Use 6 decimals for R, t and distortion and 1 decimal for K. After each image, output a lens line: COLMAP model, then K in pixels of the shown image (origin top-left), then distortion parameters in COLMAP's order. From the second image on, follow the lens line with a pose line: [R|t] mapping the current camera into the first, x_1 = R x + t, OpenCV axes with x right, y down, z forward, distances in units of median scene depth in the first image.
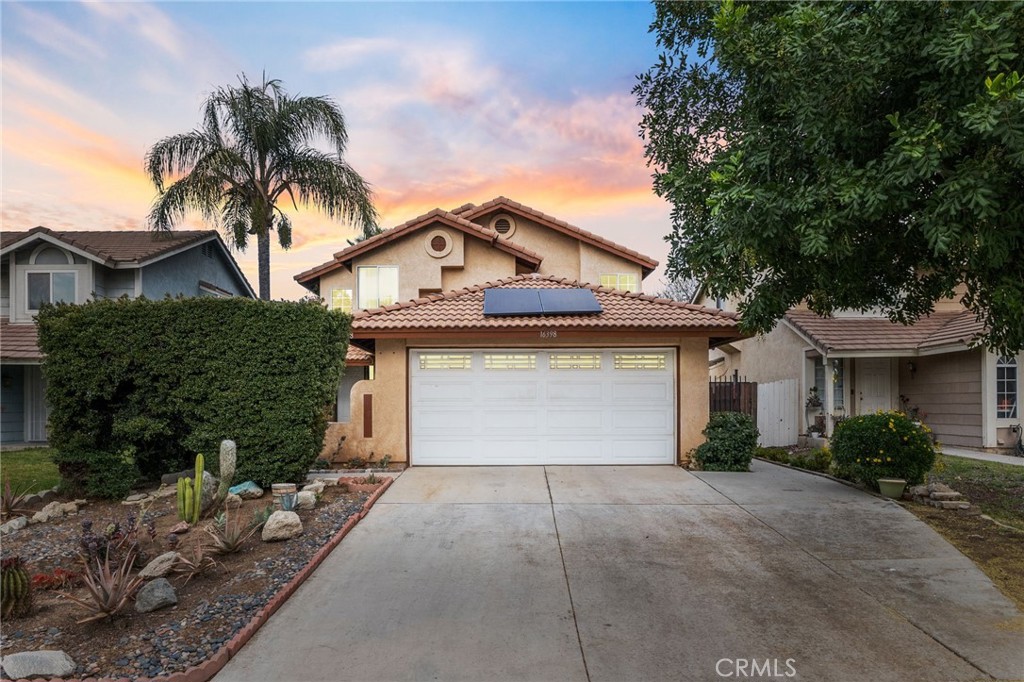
lens RADIAL K [[716.0, 0, 512.0], [0, 716.0, 341.0], [0, 0, 1]] dist [0.000888, 0.000540]
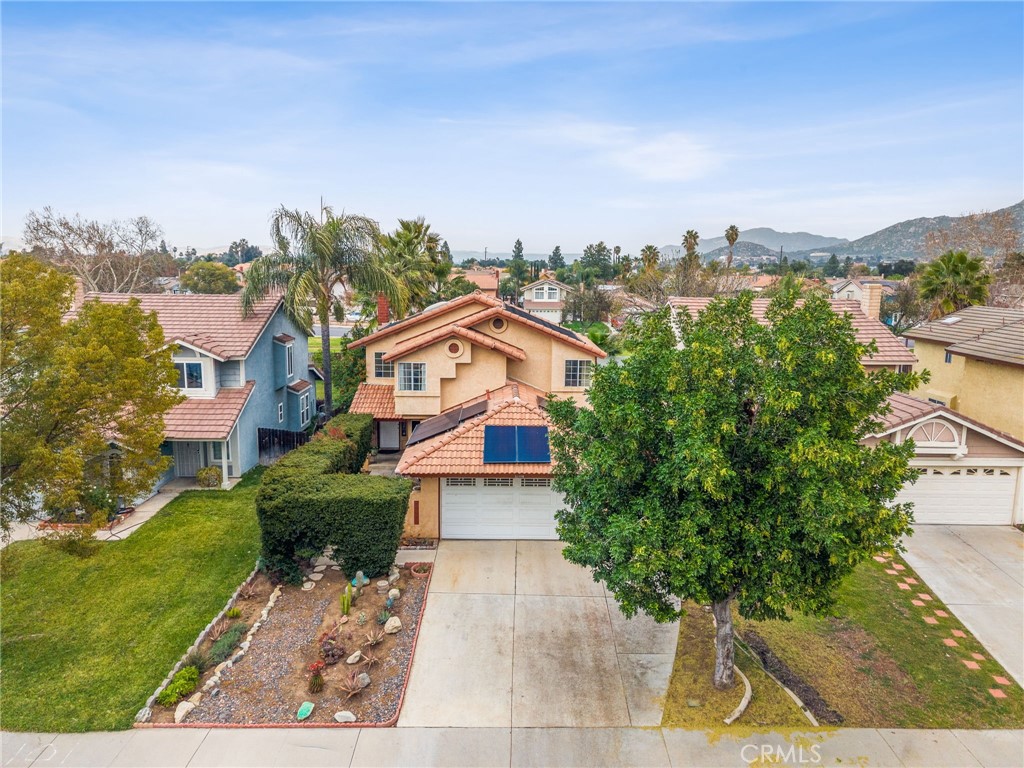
lens RADIAL K [[699.4, 0, 516.2], [0, 699.4, 347.1], [0, 0, 1]] dist [0.110008, -0.173764]
pose [[0.999882, 0.014731, 0.004315, 0.018420], [-0.015227, 0.987377, 0.157652, -0.365881], [-0.001938, -0.157699, 0.987485, -0.408634]]
